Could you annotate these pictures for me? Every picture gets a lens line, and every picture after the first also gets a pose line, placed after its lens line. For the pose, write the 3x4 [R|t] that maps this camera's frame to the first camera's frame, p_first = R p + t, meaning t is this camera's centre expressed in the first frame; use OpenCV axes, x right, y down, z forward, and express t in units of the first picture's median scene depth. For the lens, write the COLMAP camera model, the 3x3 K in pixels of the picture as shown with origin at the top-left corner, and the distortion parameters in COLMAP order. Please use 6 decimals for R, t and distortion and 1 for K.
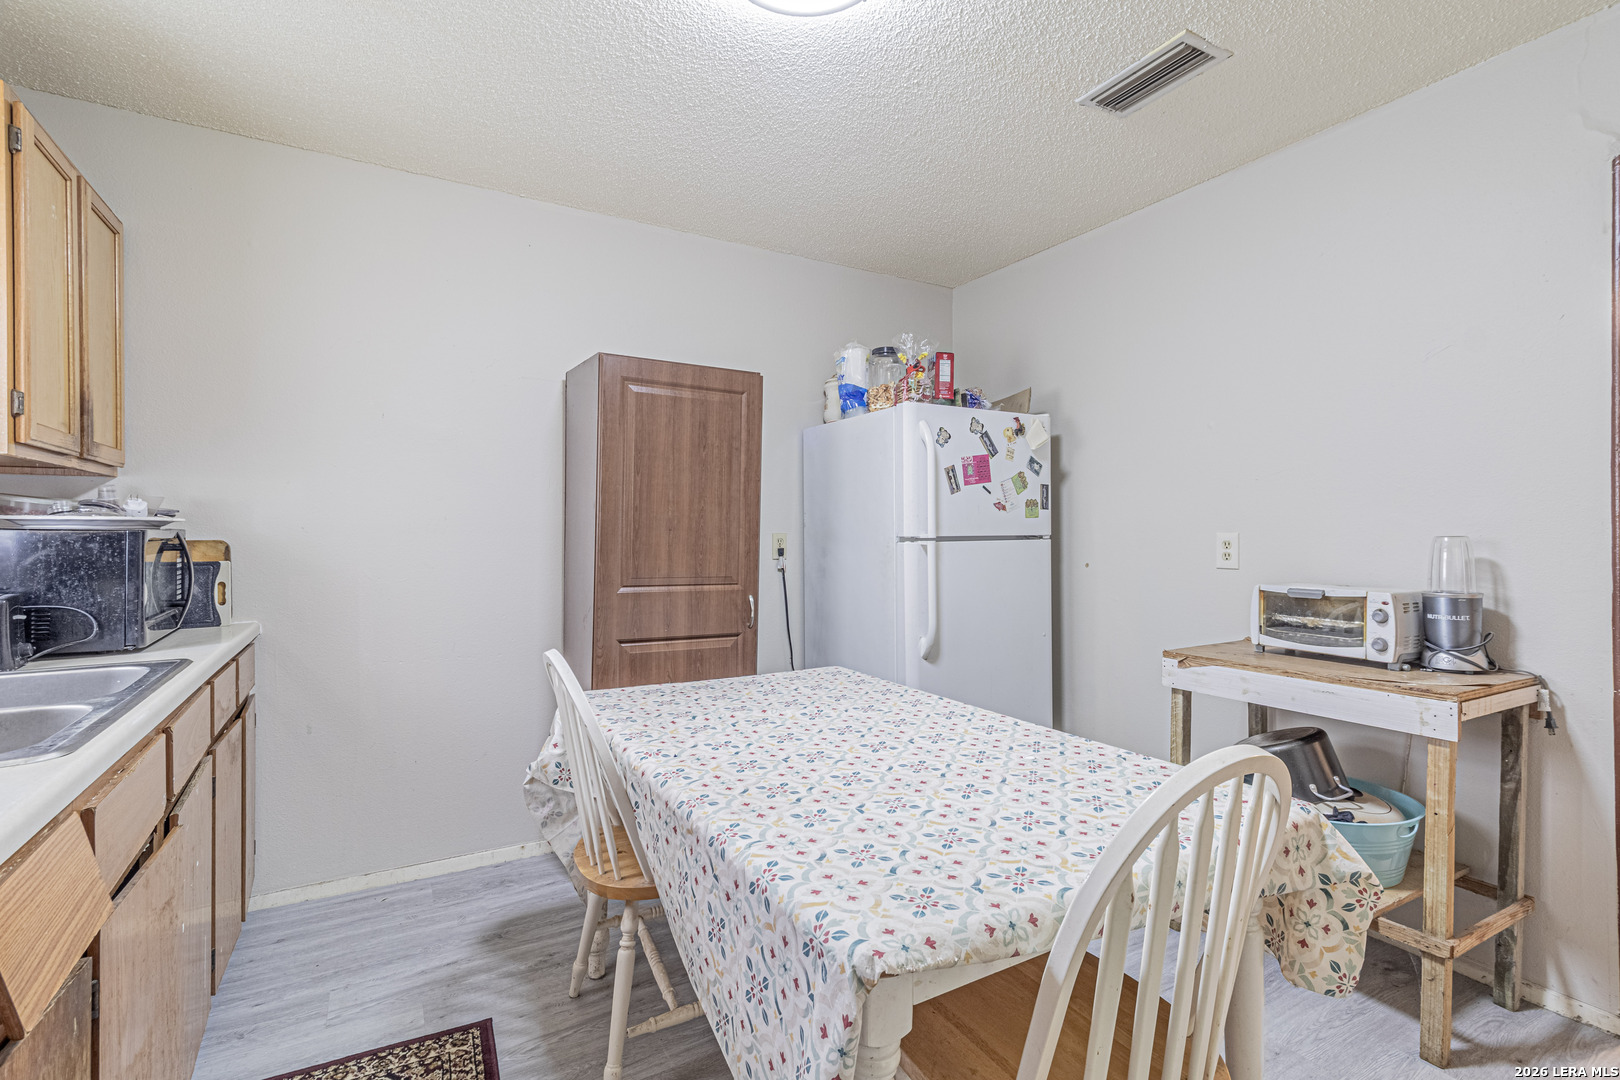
lens RADIAL K [[740.6, 0, 827.1], [0, 740.6, 521.1], [0, 0, 1]] dist [0.003996, 0.000002]
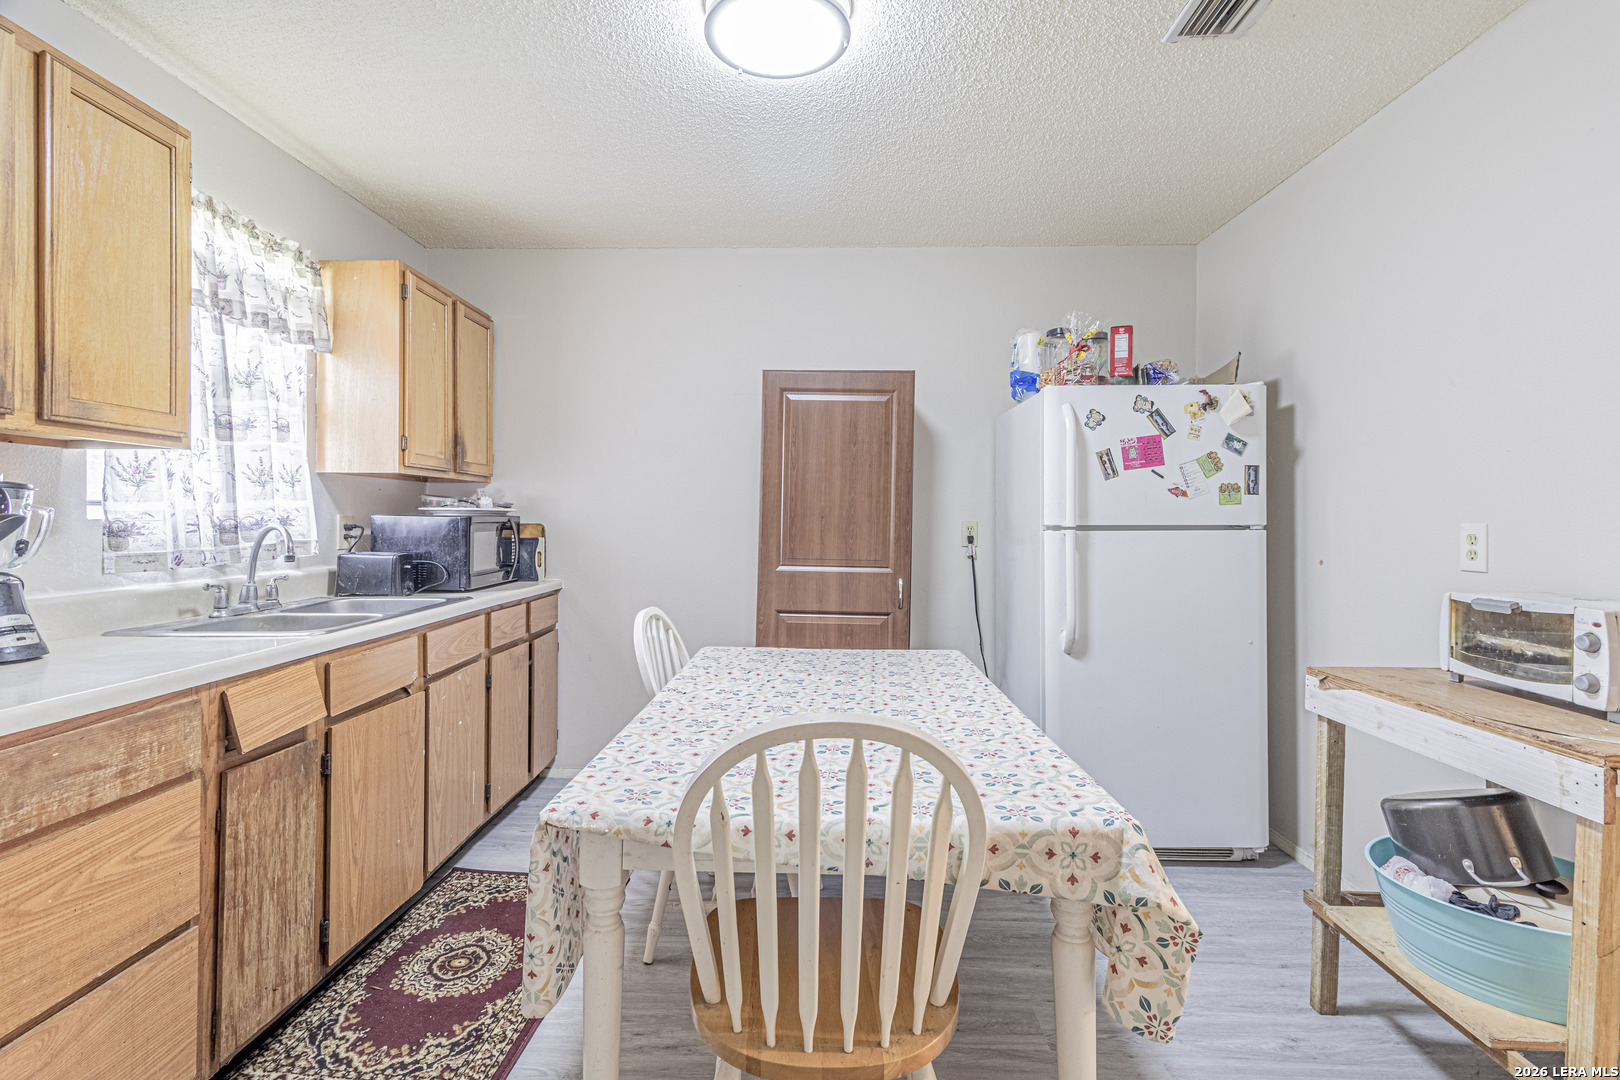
lens RADIAL K [[754.8, 0, 818.0], [0, 754.8, 504.0], [0, 0, 1]] dist [0.003788, 0.000370]
pose [[0.851862, -0.006492, -0.523726, 0.387604], [0.002870, 0.999966, -0.007727, 0.000145], [0.523758, 0.005079, 0.851852, 0.004063]]
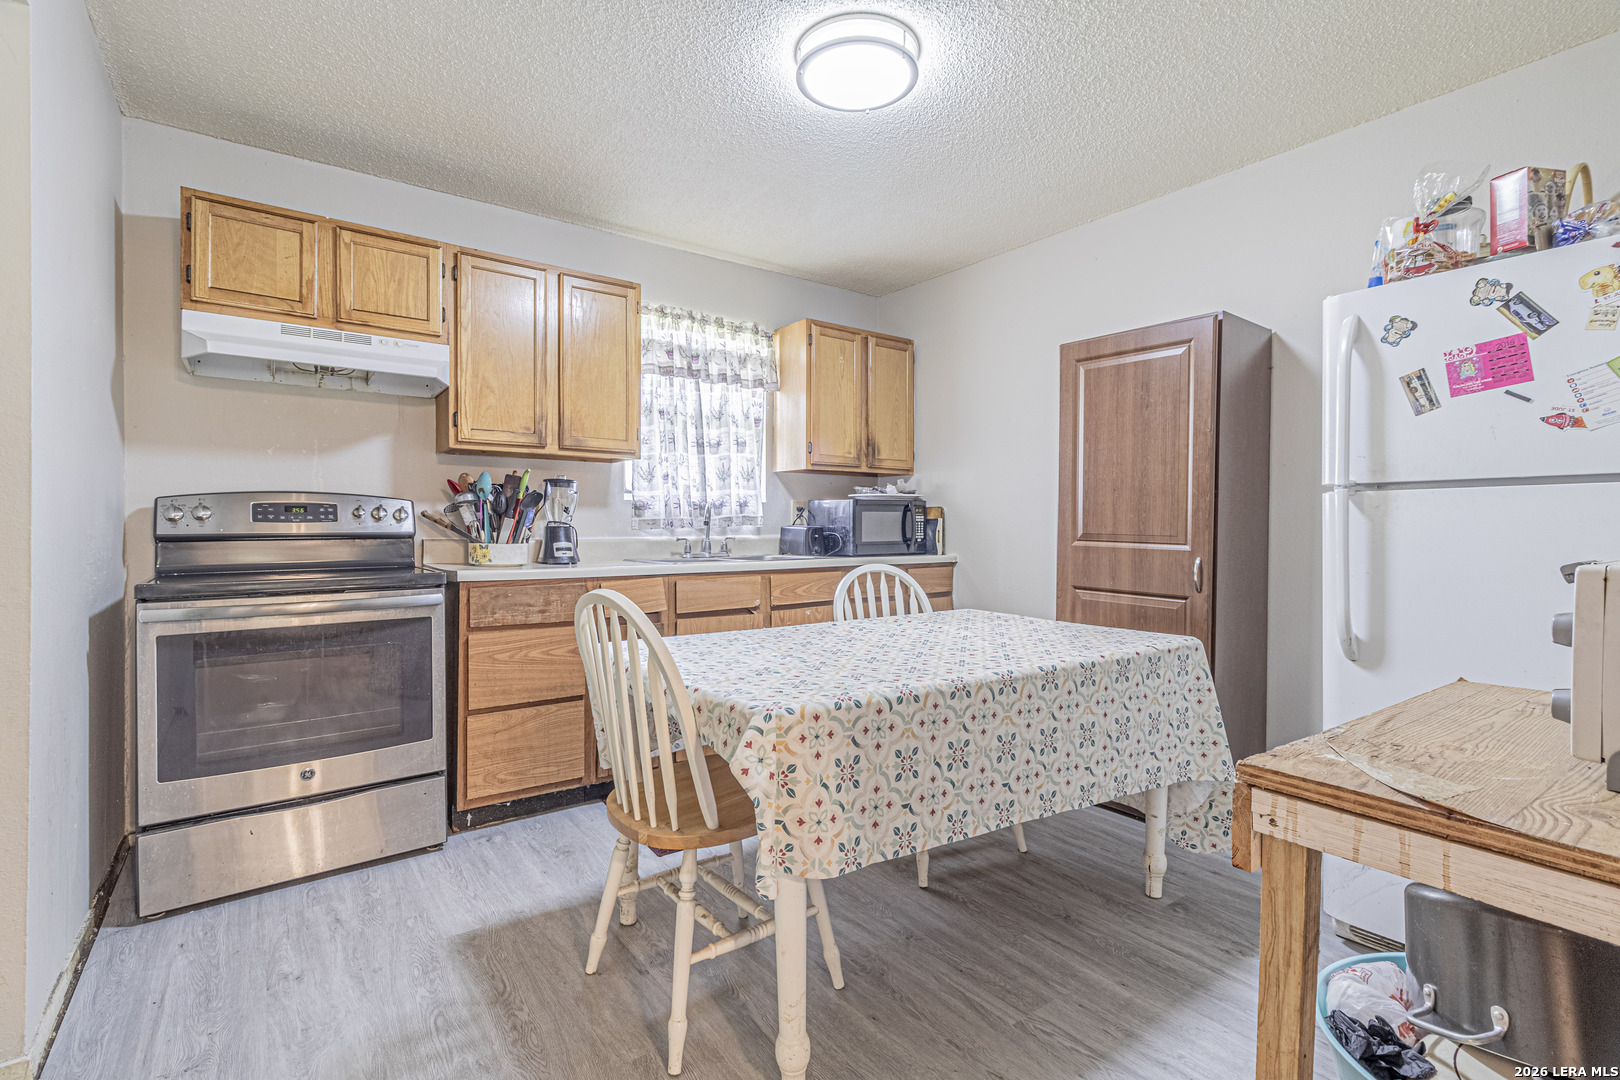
lens RADIAL K [[765.7, 0, 828.4], [0, 765.7, 516.1], [0, 0, 1]] dist [0.000082, -0.000046]
pose [[0.114681, -0.011651, -0.993334, 0.830781], [0.013871, 0.999853, -0.010126, 0.054677], [0.993306, -0.012618, 0.114826, 0.455443]]
